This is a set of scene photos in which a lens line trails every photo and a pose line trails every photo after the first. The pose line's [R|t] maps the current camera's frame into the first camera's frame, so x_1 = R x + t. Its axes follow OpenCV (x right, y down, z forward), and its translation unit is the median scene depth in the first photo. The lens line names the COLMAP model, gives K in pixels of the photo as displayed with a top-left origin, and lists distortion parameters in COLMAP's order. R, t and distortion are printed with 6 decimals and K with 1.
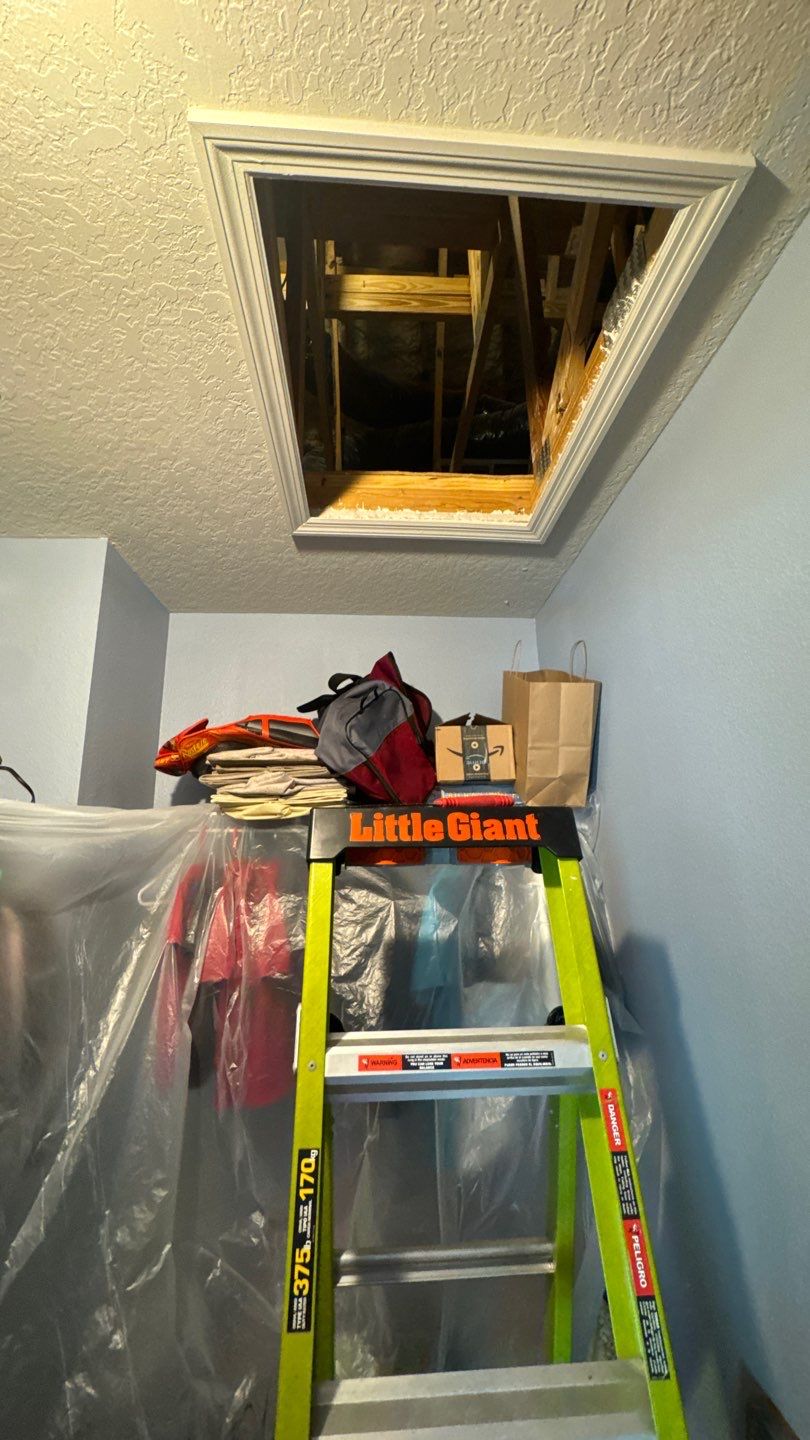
lens RADIAL K [[574.8, 0, 406.8], [0, 574.8, 722.0], [0, 0, 1]] dist [-0.003246, 0.000302]
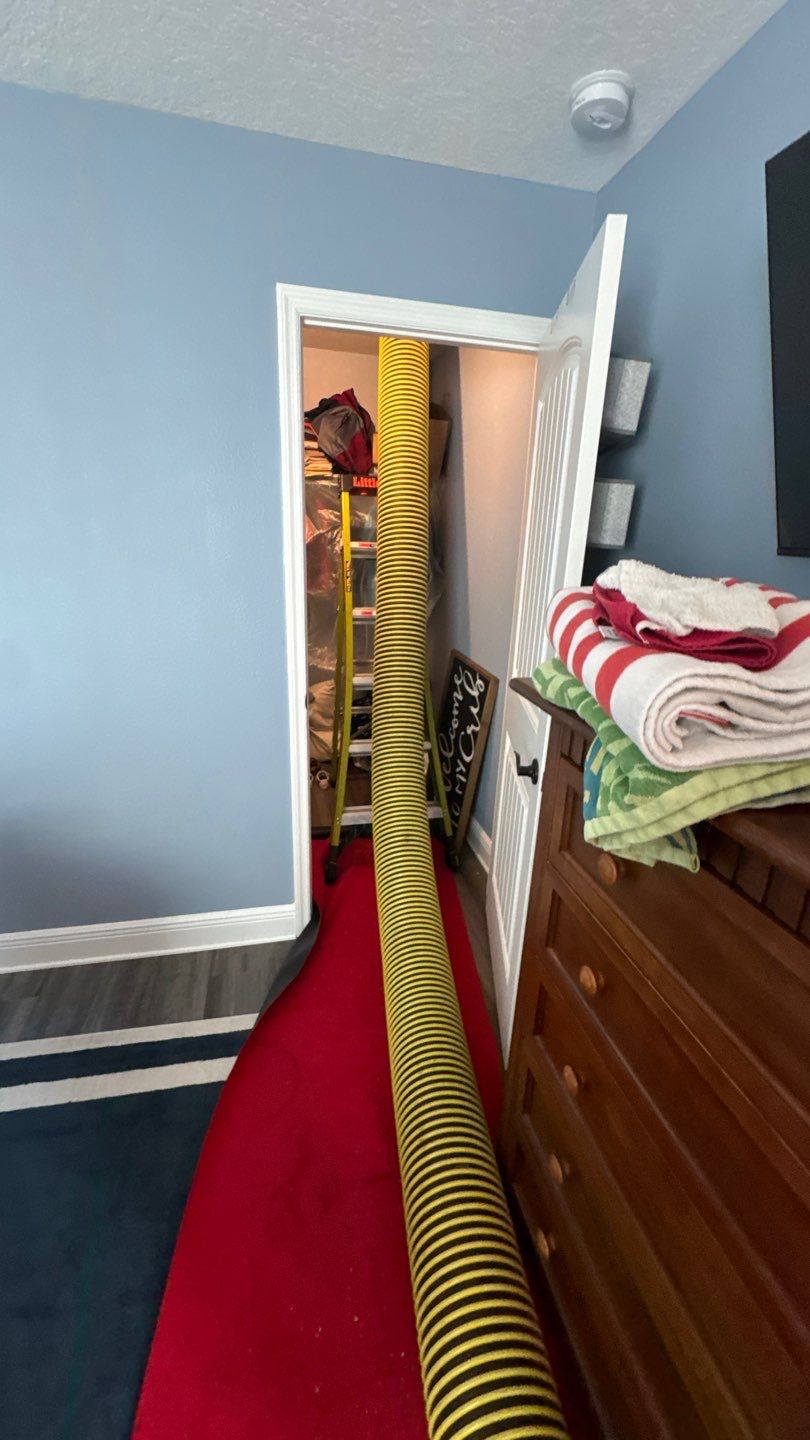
lens RADIAL K [[574.8, 0, 406.5], [0, 574.8, 724.1], [0, 0, 1]] dist [-0.003246, 0.000302]
pose [[0.984542, -0.000508, 0.175146, -0.209337], [-0.092343, 0.848211, 0.521547, -0.209297], [-0.148825, -0.529658, 0.835053, -1.380788]]
